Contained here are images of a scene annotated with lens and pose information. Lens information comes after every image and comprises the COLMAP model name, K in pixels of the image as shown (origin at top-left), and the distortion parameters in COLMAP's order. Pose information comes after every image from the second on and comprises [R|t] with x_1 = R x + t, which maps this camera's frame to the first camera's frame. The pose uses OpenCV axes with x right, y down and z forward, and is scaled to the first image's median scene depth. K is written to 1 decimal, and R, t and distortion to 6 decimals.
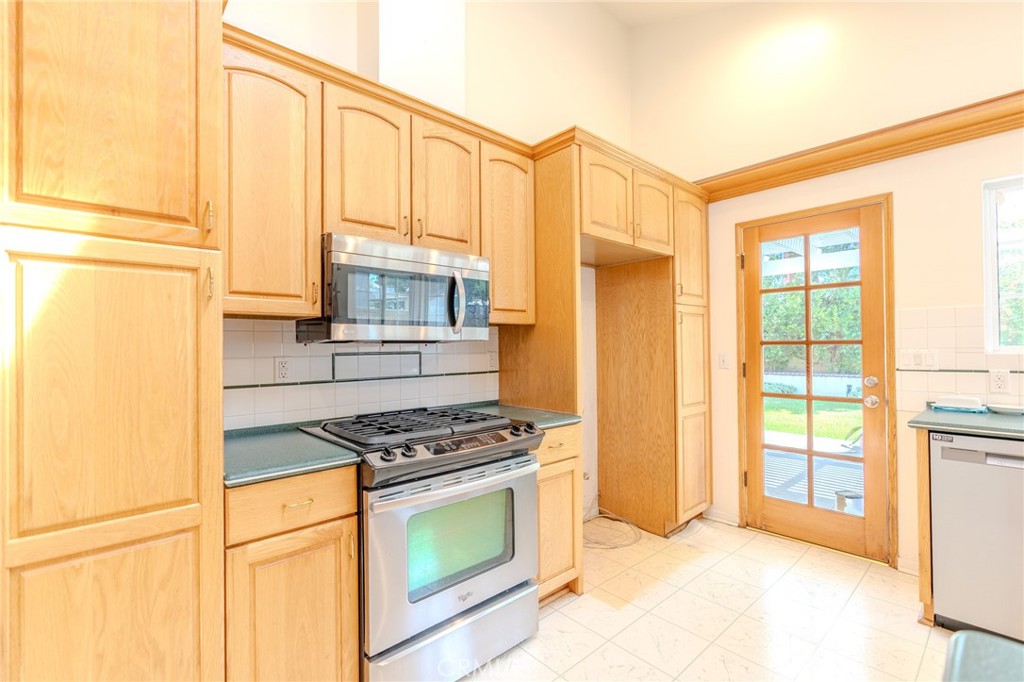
lens RADIAL K [[454.0, 0, 517.0], [0, 454.0, 340.6], [0, 0, 1]] dist [-0.006017, 0.002143]
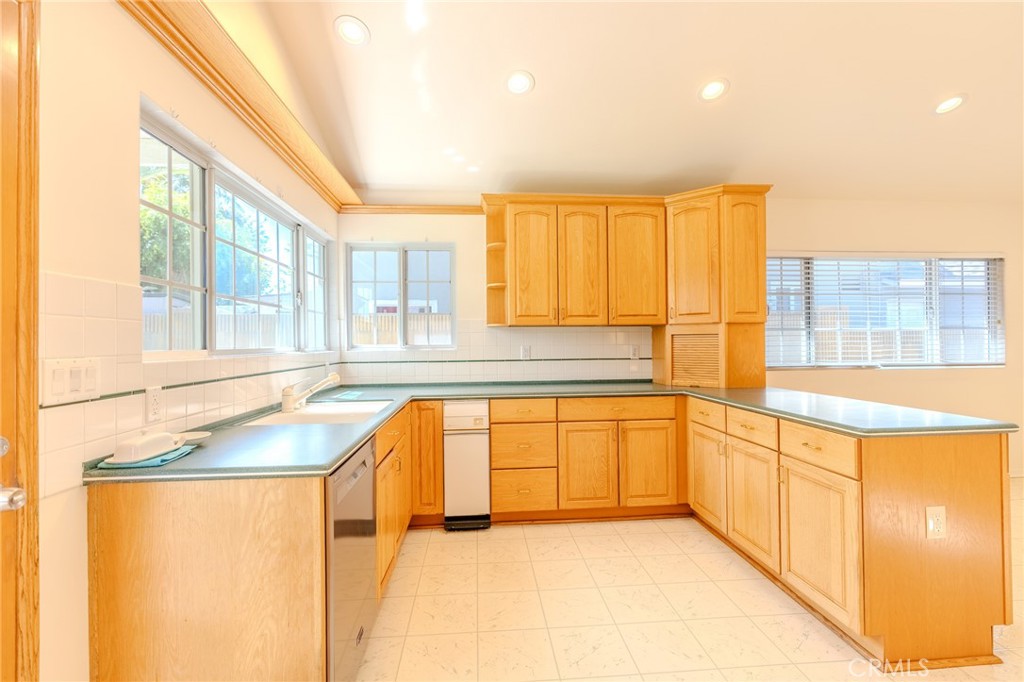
lens RADIAL K [[454.0, 0, 512.0], [0, 454.0, 341.5], [0, 0, 1]] dist [-0.006017, 0.002143]
pose [[-0.790569, 0.017664, 0.612118, 0.213184], [0.006874, 0.999777, -0.019973, 0.012861], [-0.612334, -0.011582, -0.790515, 1.067925]]
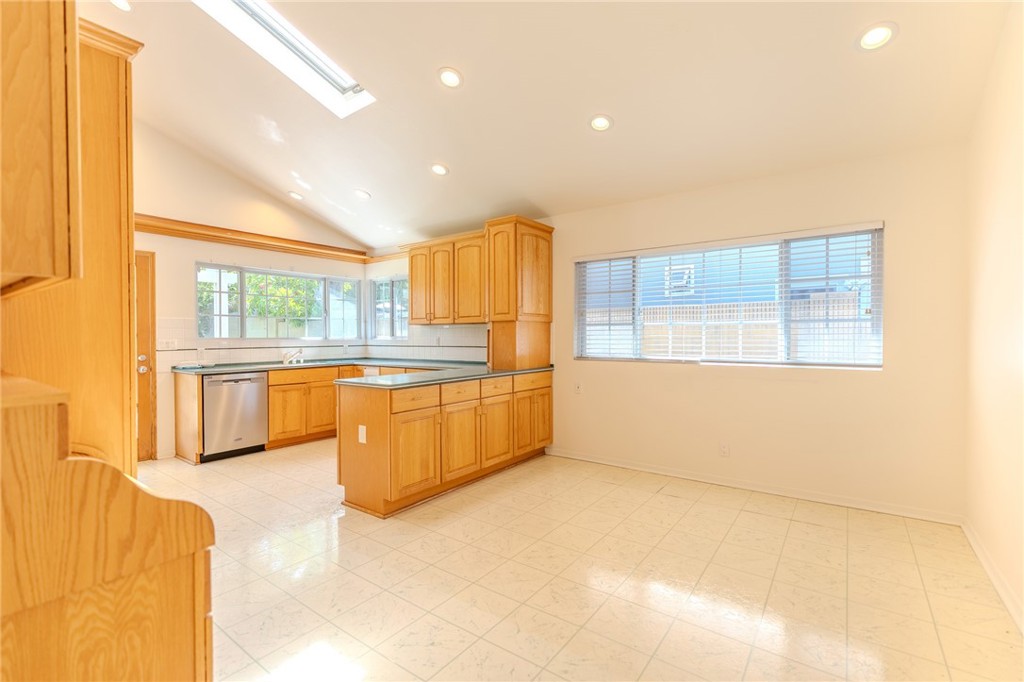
lens RADIAL K [[454.0, 0, 513.7], [0, 454.0, 341.7], [0, 0, 1]] dist [-0.006017, 0.002143]
pose [[-0.189908, -0.003585, 0.981795, -1.222345], [-0.008563, 0.999961, 0.001995, 0.012128], [-0.981764, -0.008028, -0.189932, -0.063900]]
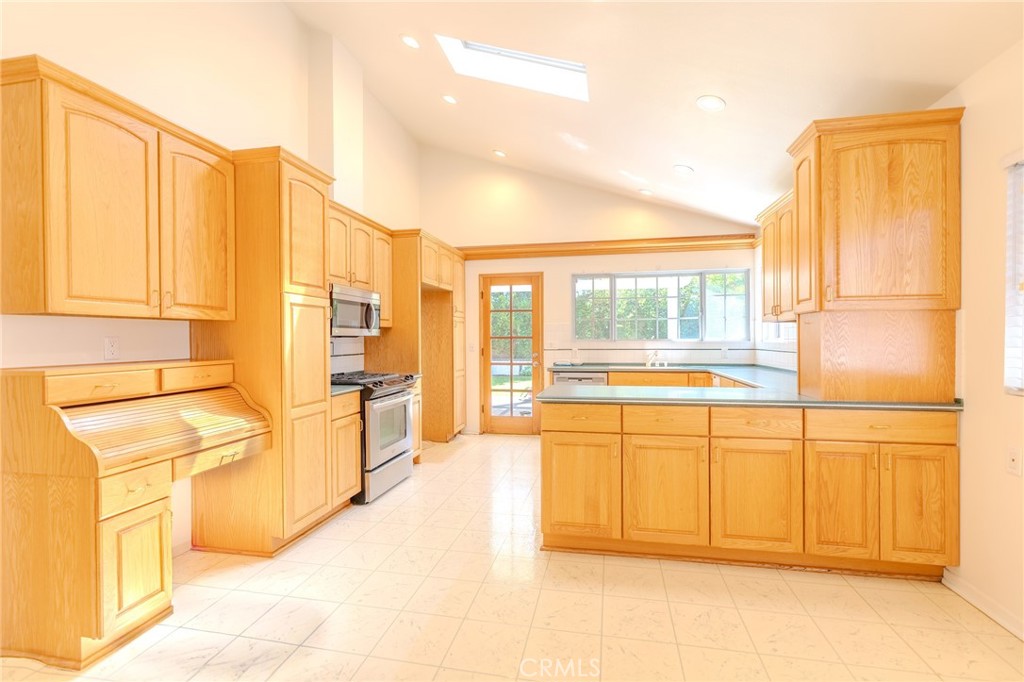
lens RADIAL K [[454.0, 0, 514.8], [0, 454.0, 339.9], [0, 0, 1]] dist [-0.006017, 0.002143]
pose [[0.809227, 0.002164, 0.587492, -0.633611], [-0.009735, 0.999905, 0.009726, -0.006601], [-0.587415, -0.013590, 0.809171, -0.774170]]
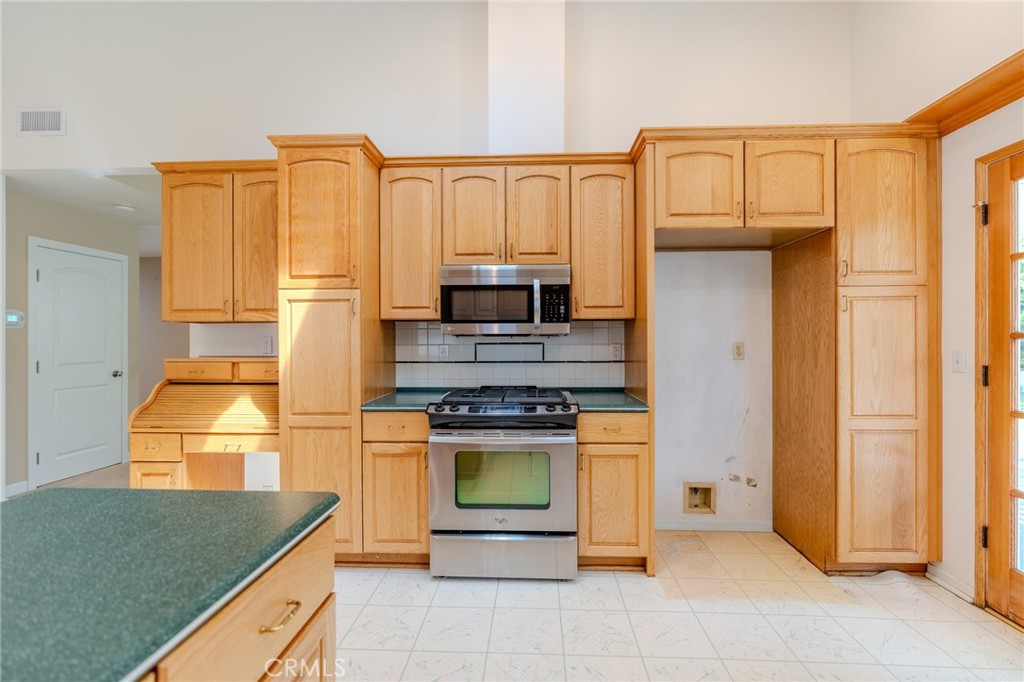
lens RADIAL K [[454.0, 0, 518.5], [0, 454.0, 340.7], [0, 0, 1]] dist [-0.006017, 0.002143]
pose [[0.710212, 0.008164, -0.703940, 0.595605], [0.005740, 0.999832, 0.017387, -0.003322], [0.703964, -0.016389, 0.710047, 0.045729]]
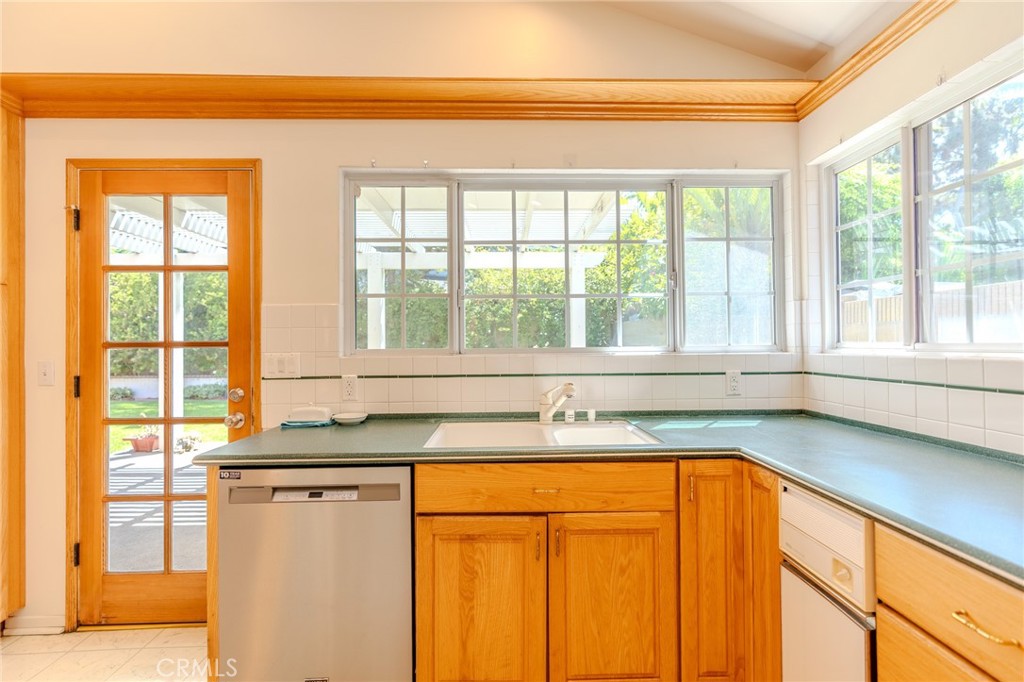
lens RADIAL K [[454.0, 0, 513.9], [0, 454.0, 341.4], [0, 0, 1]] dist [-0.006017, 0.002143]
pose [[0.655633, 0.009167, 0.755024, 0.522130], [-0.008270, 0.999954, -0.004959, -0.002027], [-0.755034, -0.002993, 0.655679, 0.128860]]
